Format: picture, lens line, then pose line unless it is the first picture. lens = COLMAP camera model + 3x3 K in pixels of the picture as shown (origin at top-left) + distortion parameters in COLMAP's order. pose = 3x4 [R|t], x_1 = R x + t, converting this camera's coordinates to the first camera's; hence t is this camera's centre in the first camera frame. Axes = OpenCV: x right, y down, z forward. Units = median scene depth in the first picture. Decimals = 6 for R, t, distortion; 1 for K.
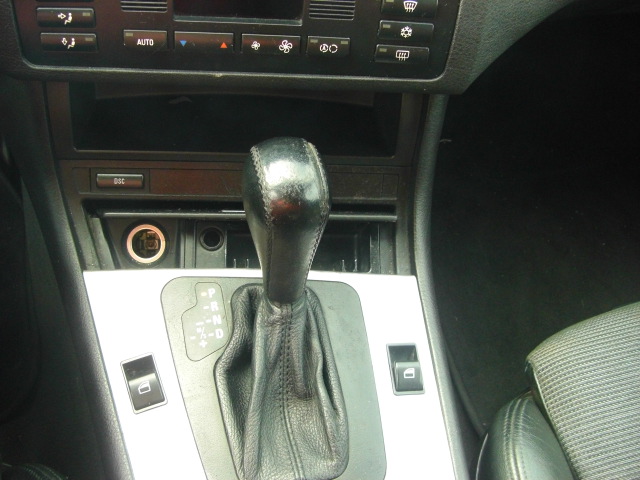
lens RADIAL K [[729.4, 0, 314.3], [0, 729.4, 245.7], [0, 0, 1]] dist [-0.147691, 0.000000]
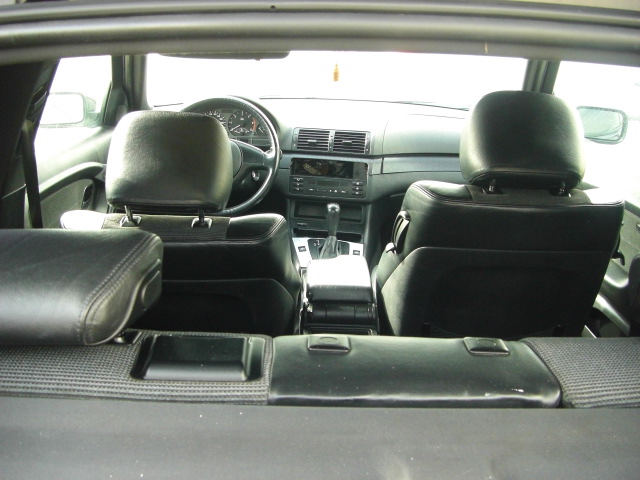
lens RADIAL K [[729.4, 0, 320.0], [0, 729.4, 238.5], [0, 0, 1]] dist [-0.147691, 0.000000]
pose [[0.976757, 0.004042, -0.214311, 1.050003], [-0.122027, 0.832477, -0.540456, 3.086977], [0.176225, 0.554046, 0.813621, -3.402013]]
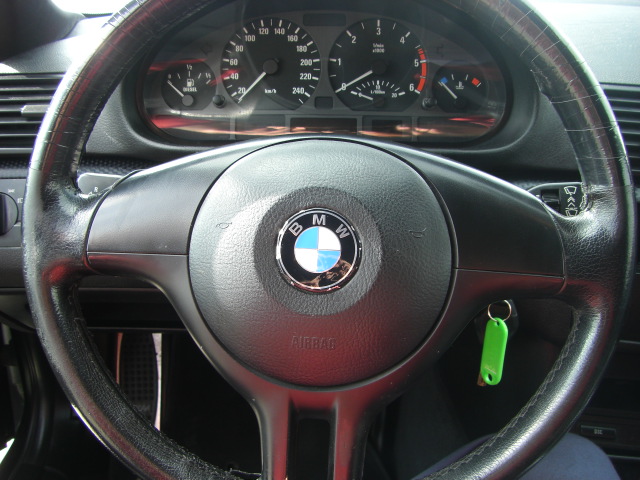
lens RADIAL K [[729.4, 0, 322.9], [0, 729.4, 244.1], [0, 0, 1]] dist [-0.147691, 0.000000]
pose [[0.971333, 0.015493, -0.237219, -0.571216], [-0.126812, 0.877807, -0.461924, 0.313497], [0.201076, 0.478764, 0.854607, -0.447676]]
